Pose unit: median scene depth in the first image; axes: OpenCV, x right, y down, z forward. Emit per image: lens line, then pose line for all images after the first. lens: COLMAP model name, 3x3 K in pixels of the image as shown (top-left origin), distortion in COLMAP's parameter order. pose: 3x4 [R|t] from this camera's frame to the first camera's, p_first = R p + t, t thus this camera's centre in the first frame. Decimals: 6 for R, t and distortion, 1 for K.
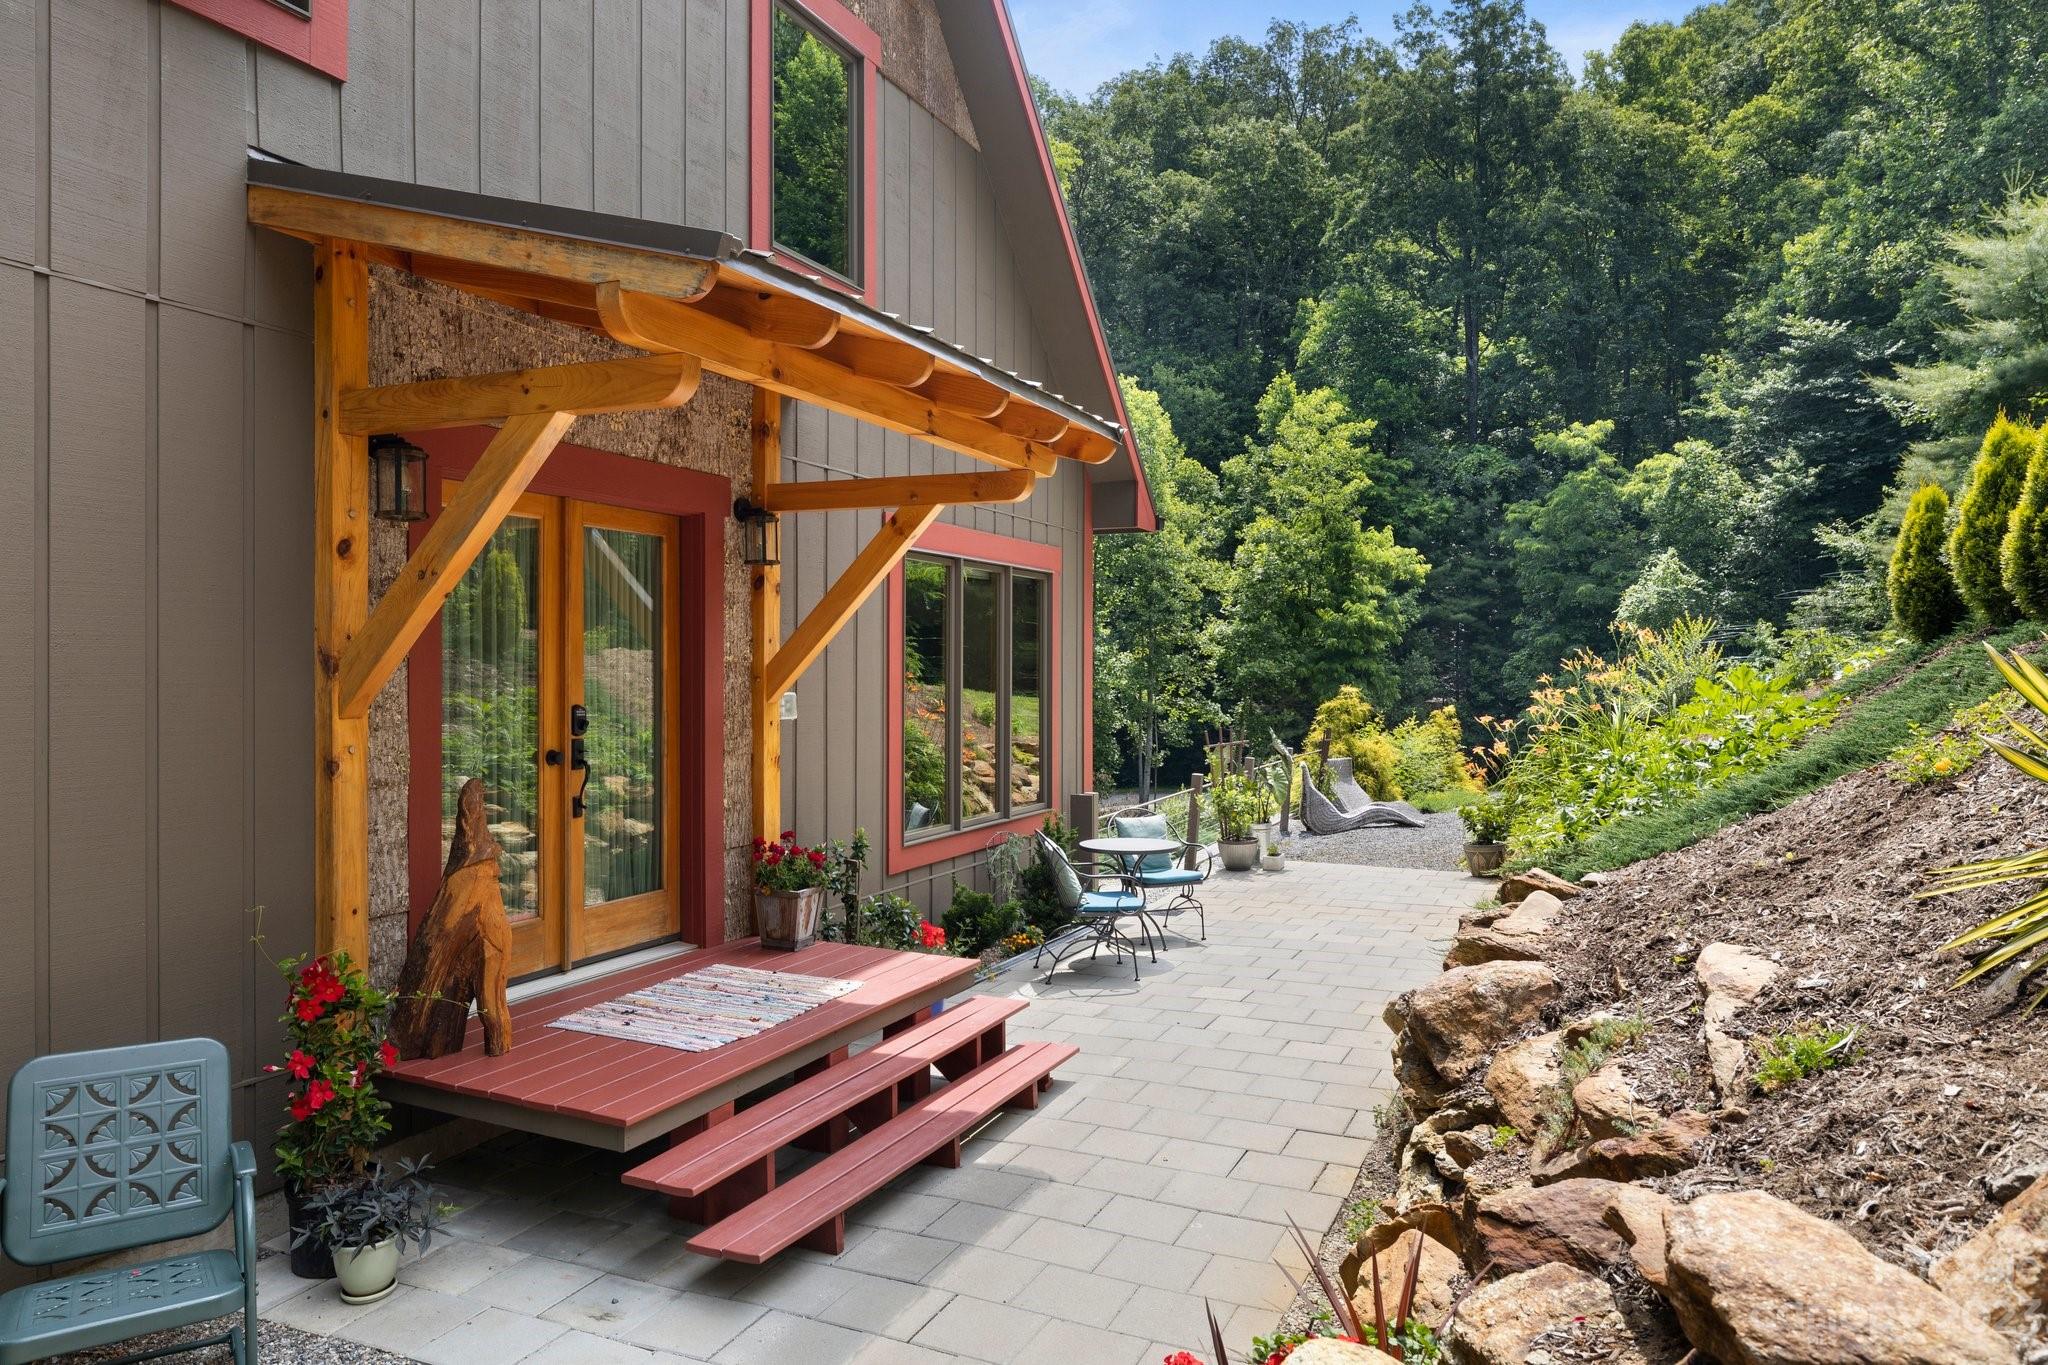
lens RADIAL K [[1271.1, 0, 1033.9], [0, 1271.1, 664.9], [0, 0, 1]] dist [-0.002631, 0.001057]
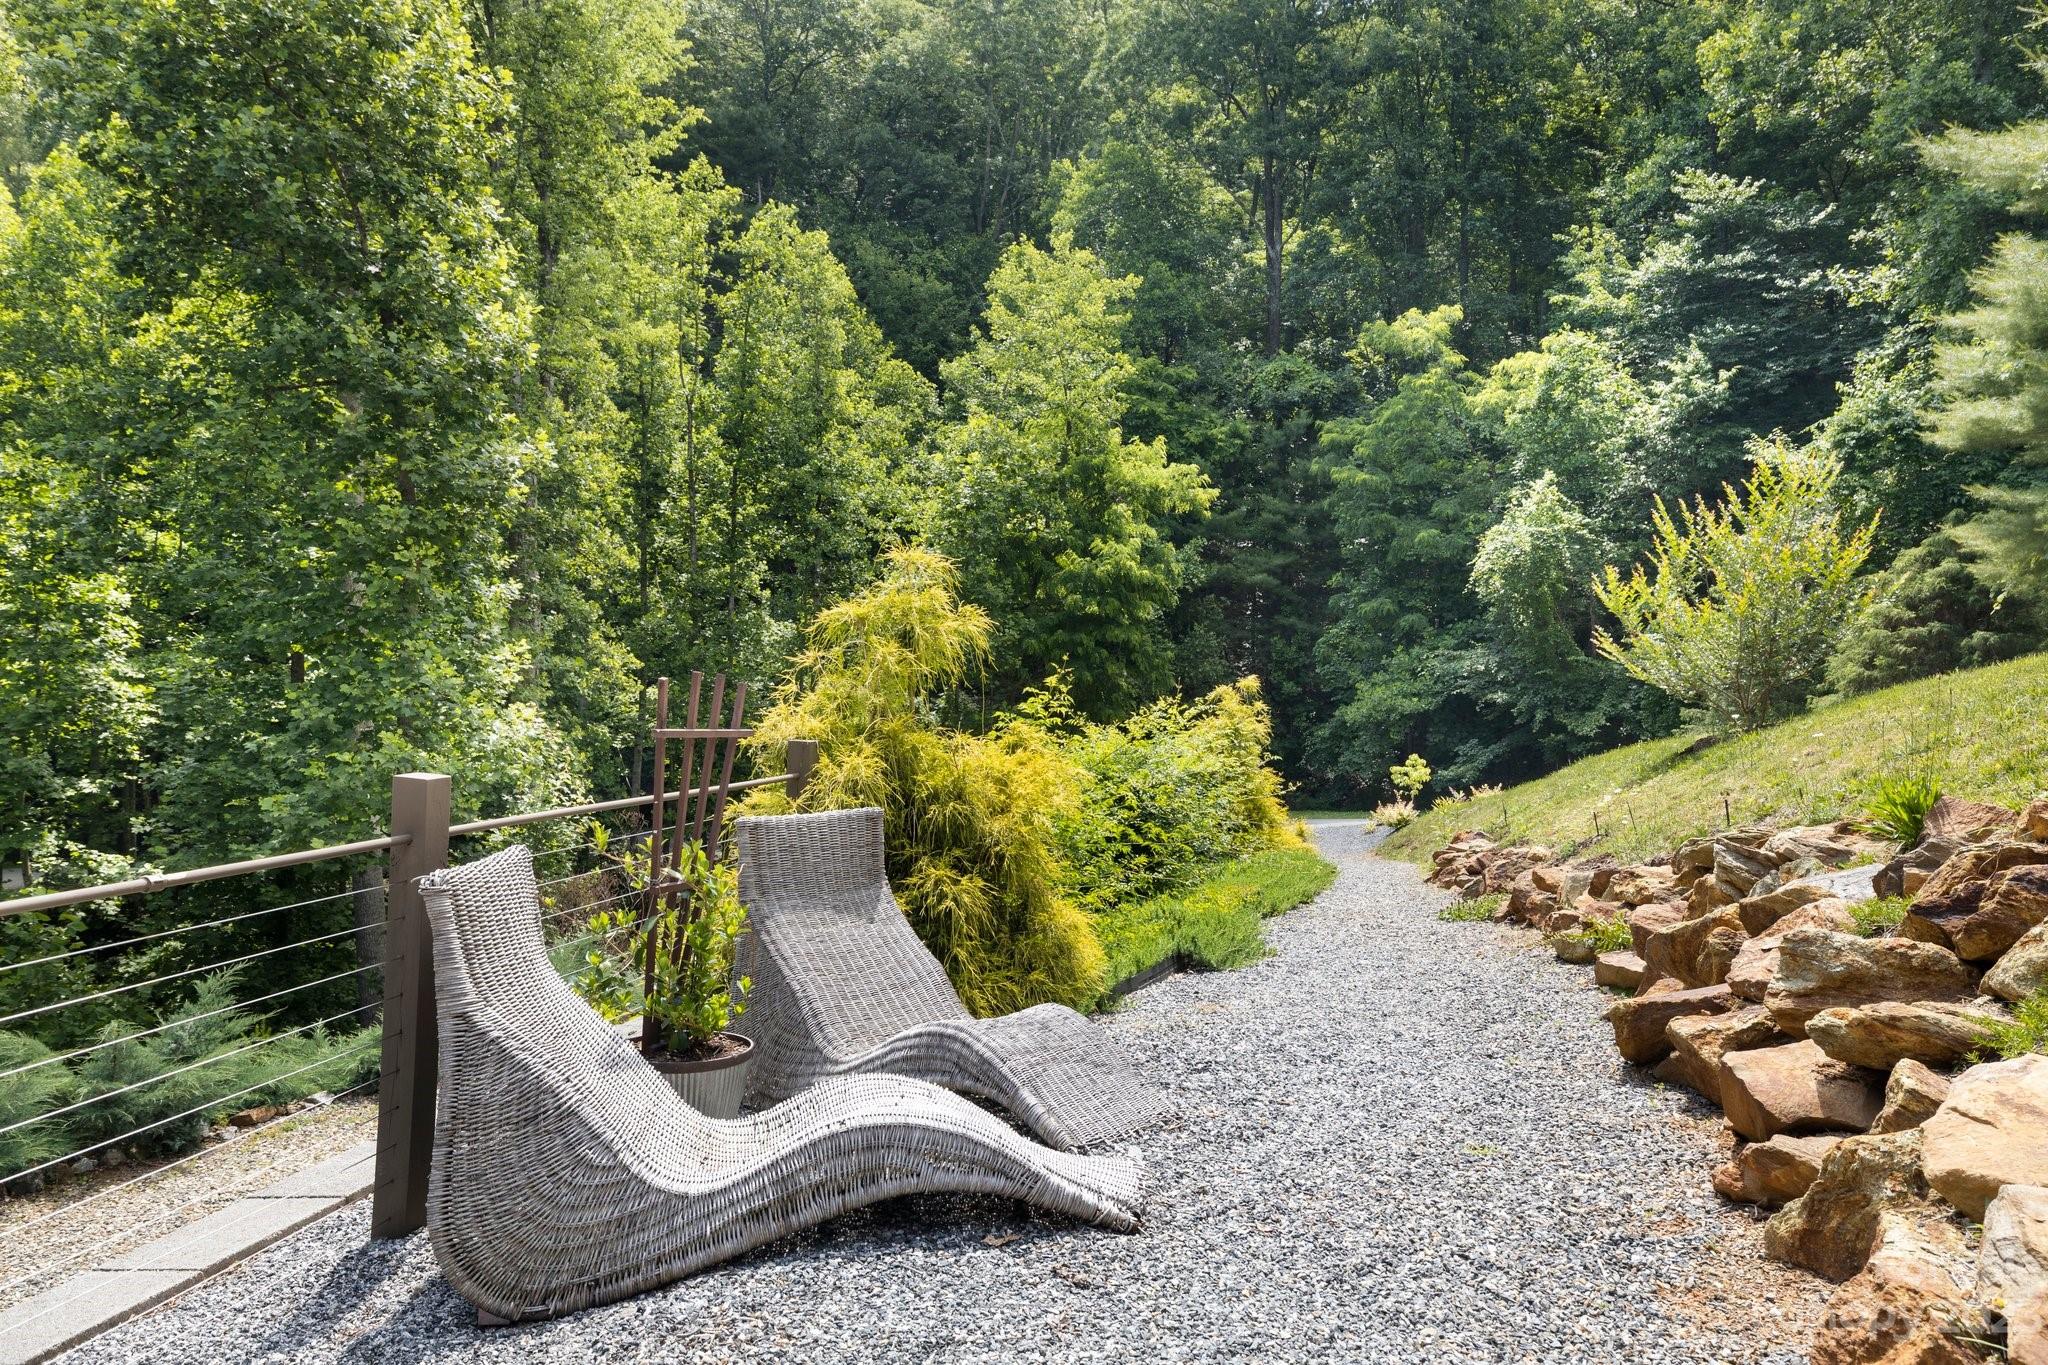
lens RADIAL K [[1443.9, 0, 1025.6], [0, 1443.9, 687.7], [0, 0, 1]] dist [-0.001344, -0.002736]
pose [[0.986020, -0.001040, 0.166623, 0.074416], [-0.001390, 0.999894, 0.014471, 0.014601], [-0.166620, -0.014500, 0.985915, 0.231565]]
